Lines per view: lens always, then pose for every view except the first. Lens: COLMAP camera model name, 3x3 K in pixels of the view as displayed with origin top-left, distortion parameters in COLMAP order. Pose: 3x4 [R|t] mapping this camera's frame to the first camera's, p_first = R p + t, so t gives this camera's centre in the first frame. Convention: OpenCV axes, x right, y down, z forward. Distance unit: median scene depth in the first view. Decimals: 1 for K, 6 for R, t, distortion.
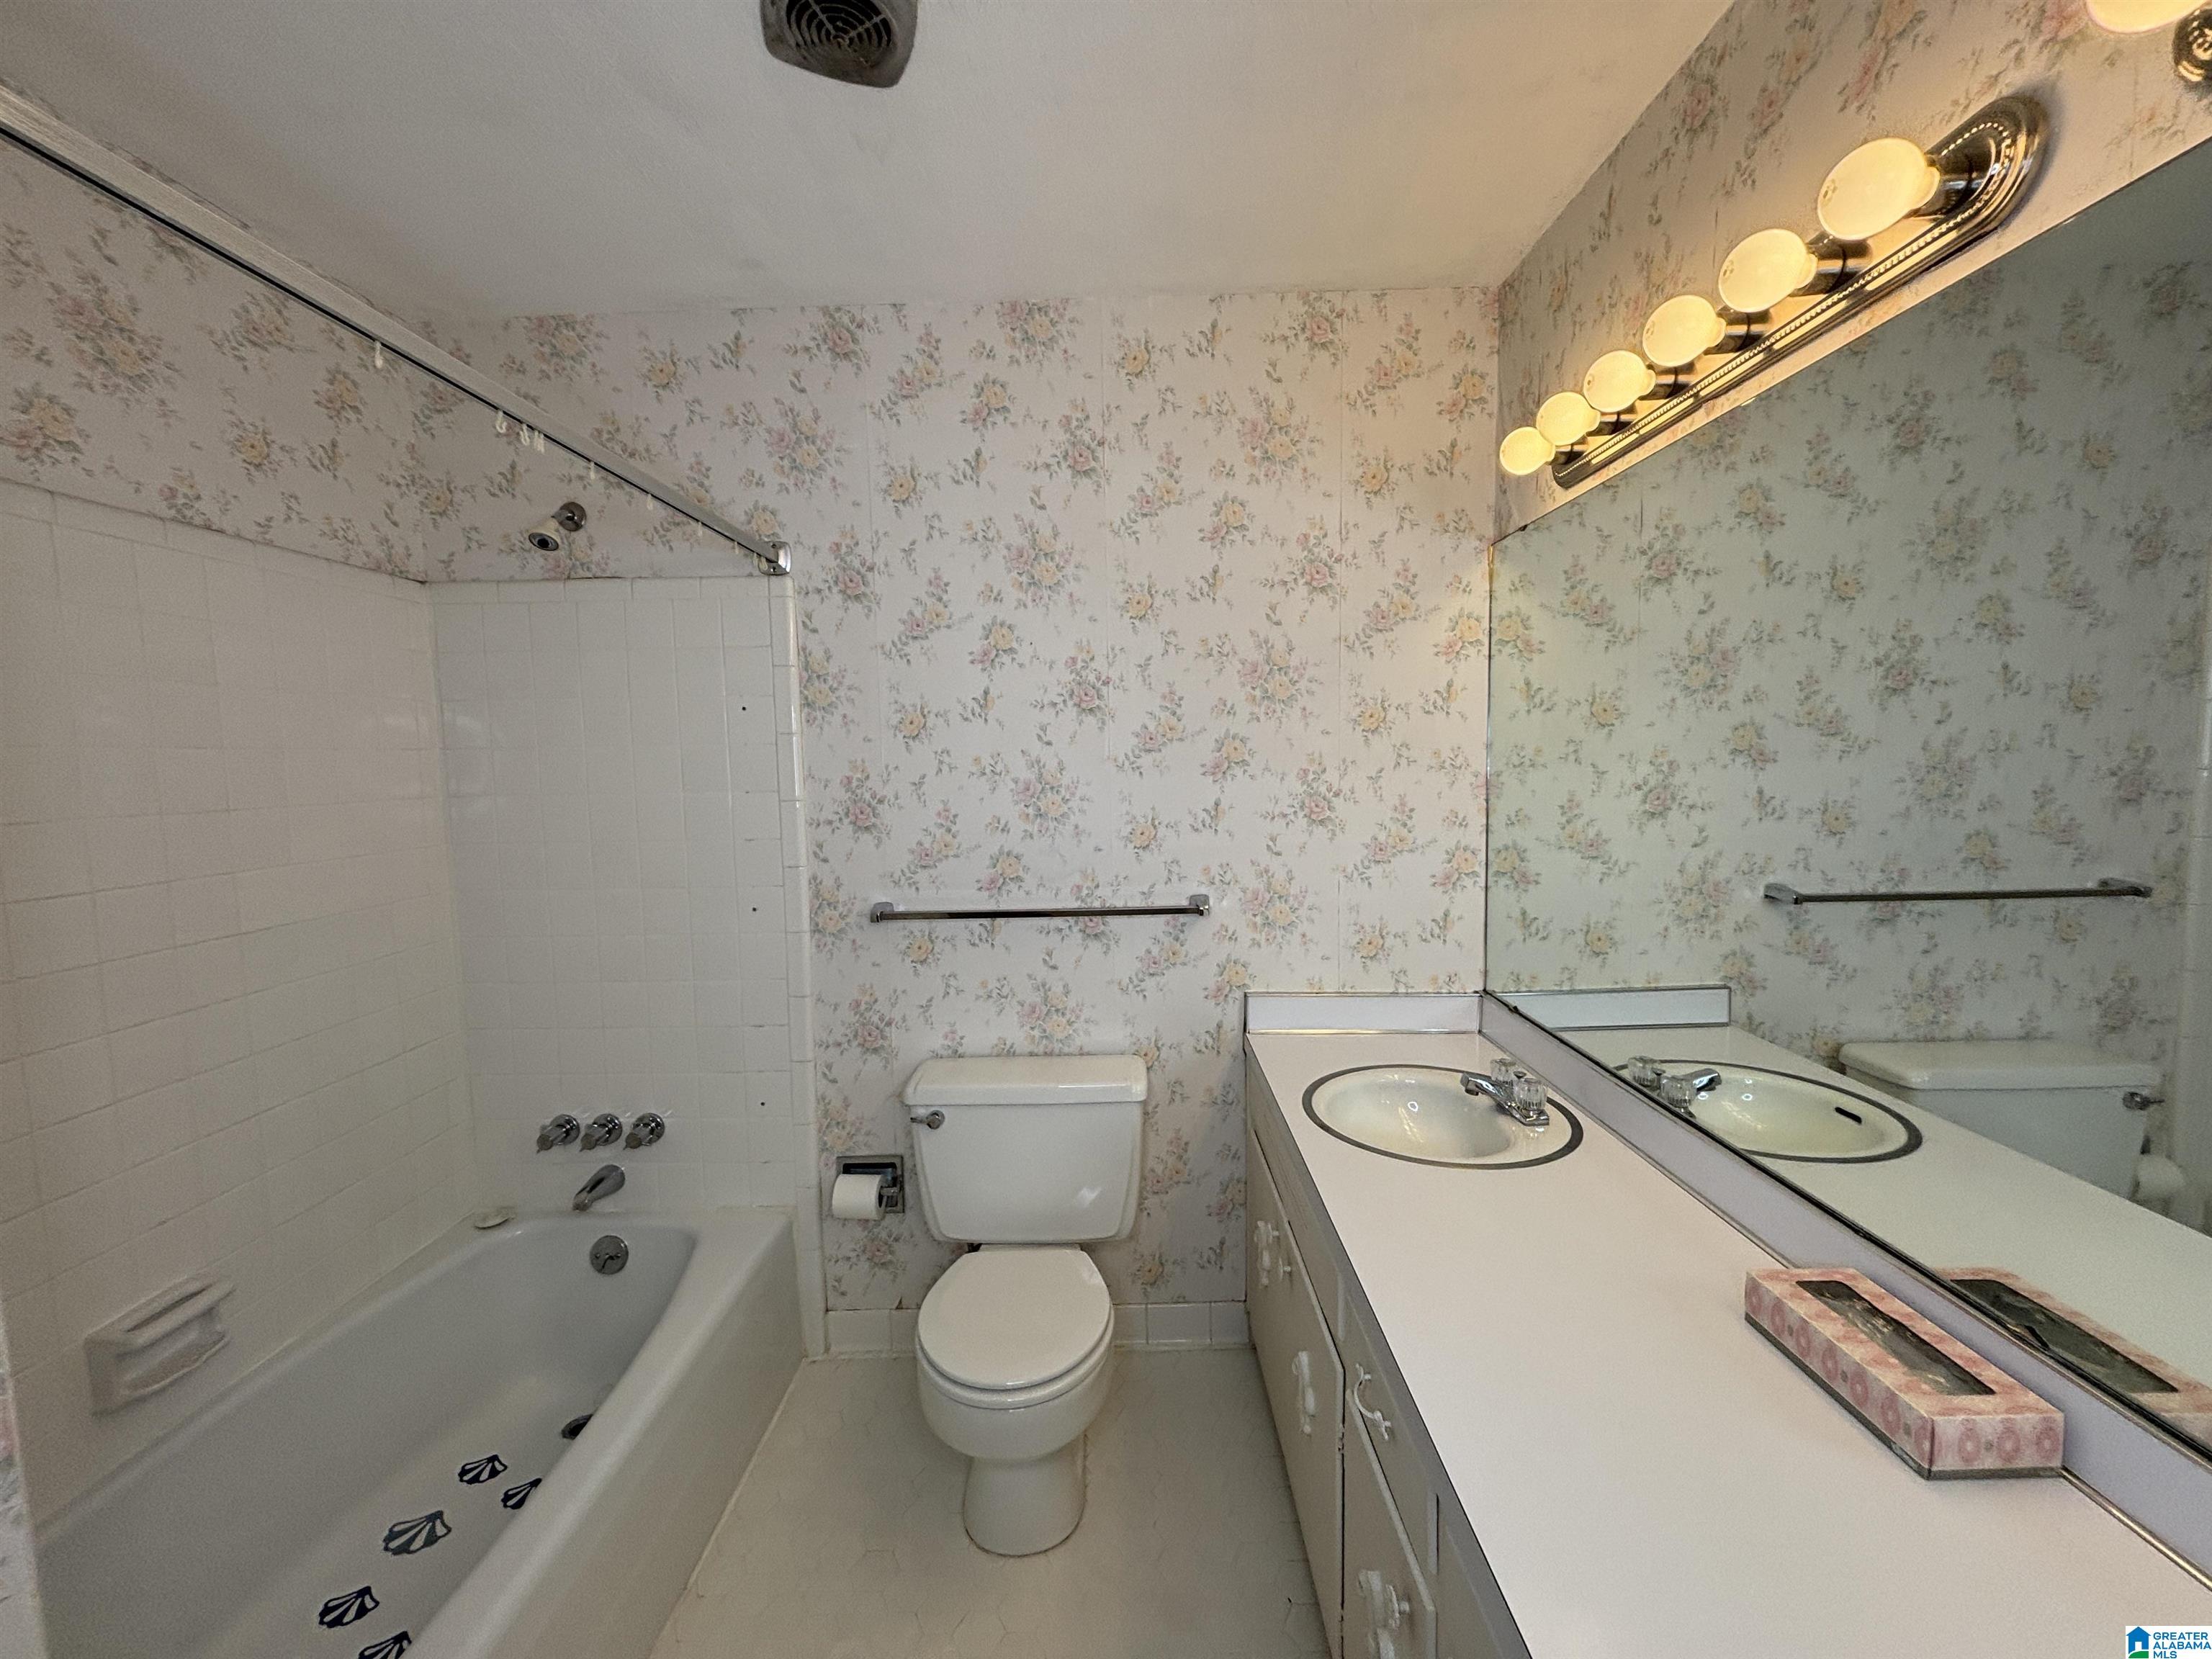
lens RADIAL K [[889.6, 0, 1090.9], [0, 889.6, 833.5], [0, 0, 1]] dist [-0.005900, 0.000637]
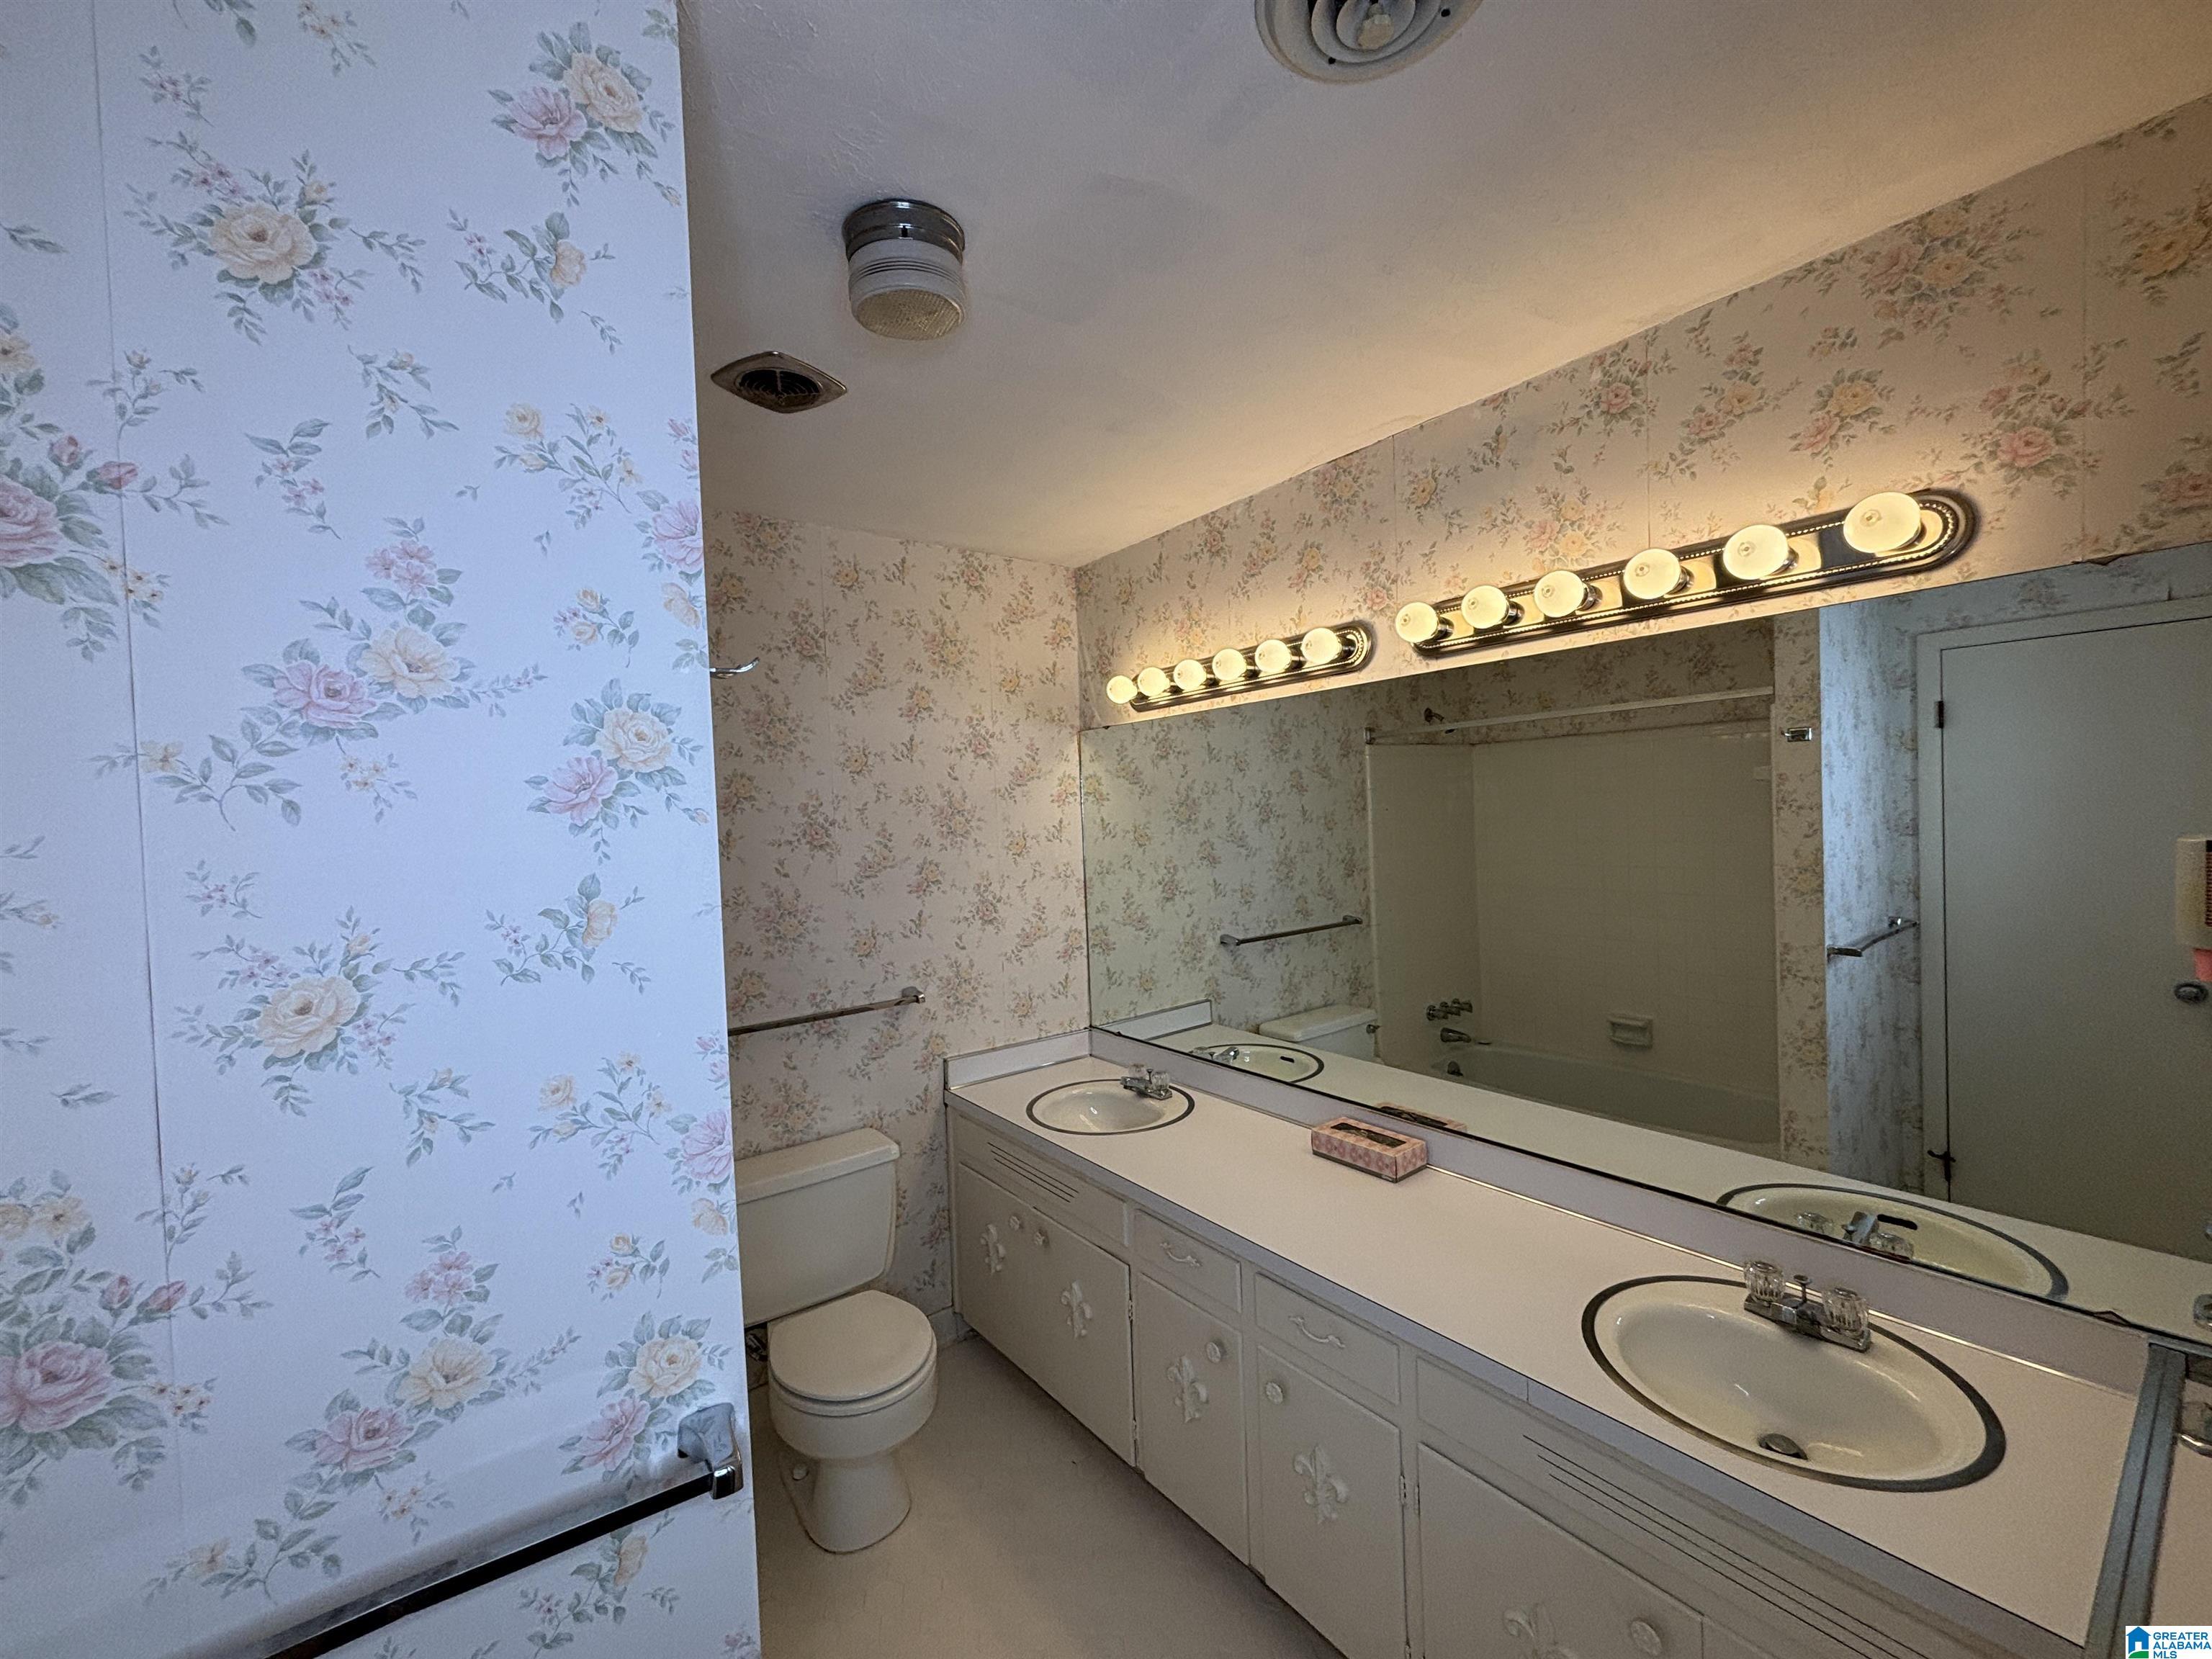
lens RADIAL K [[889.6, 0, 1105.9], [0, 889.6, 826.0], [0, 0, 1]] dist [-0.005900, 0.000637]
pose [[0.775409, -0.020973, 0.631111, -0.474359], [0.078802, 0.994849, -0.063759, -0.059875], [-0.626523, 0.099172, 0.773068, -0.191939]]
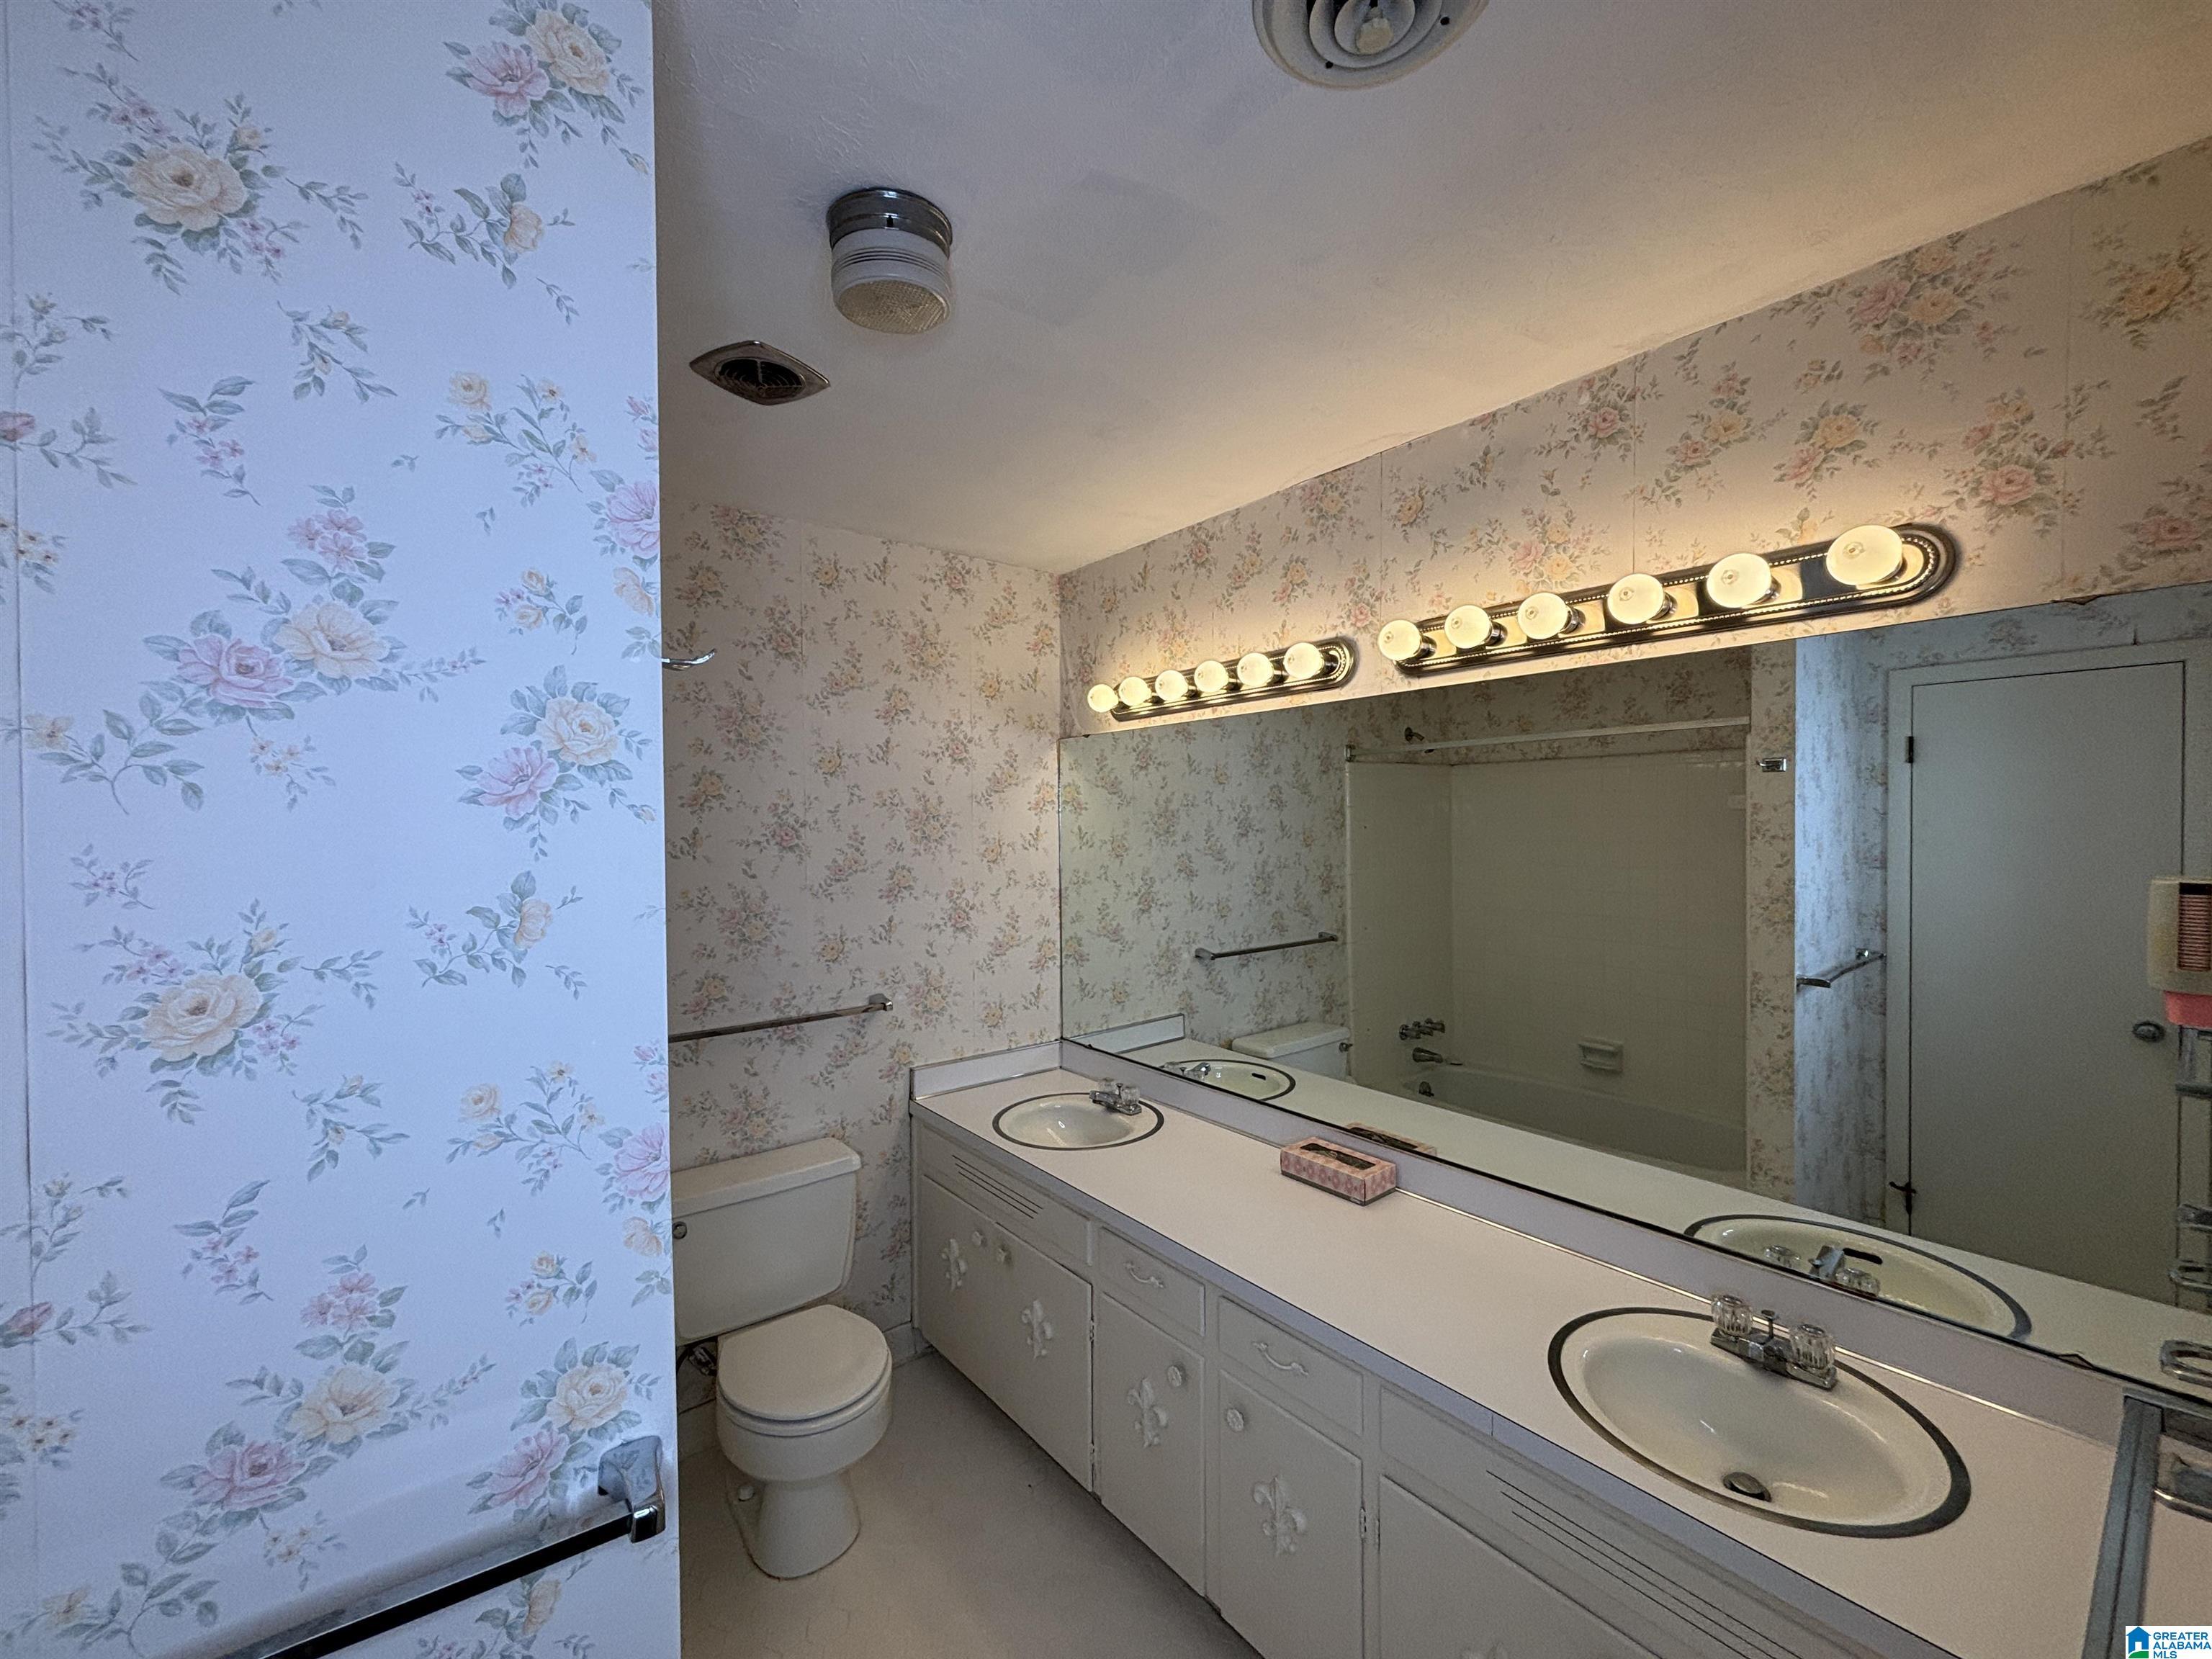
lens RADIAL K [[889.6, 0, 1107.5], [0, 889.6, 825.8], [0, 0, 1]] dist [-0.005900, 0.000637]
pose [[0.760387, 0.008786, 0.649411, -0.460321], [0.050948, 0.996020, -0.073129, -0.061106], [-0.647469, 0.088692, 0.756913, -0.183296]]
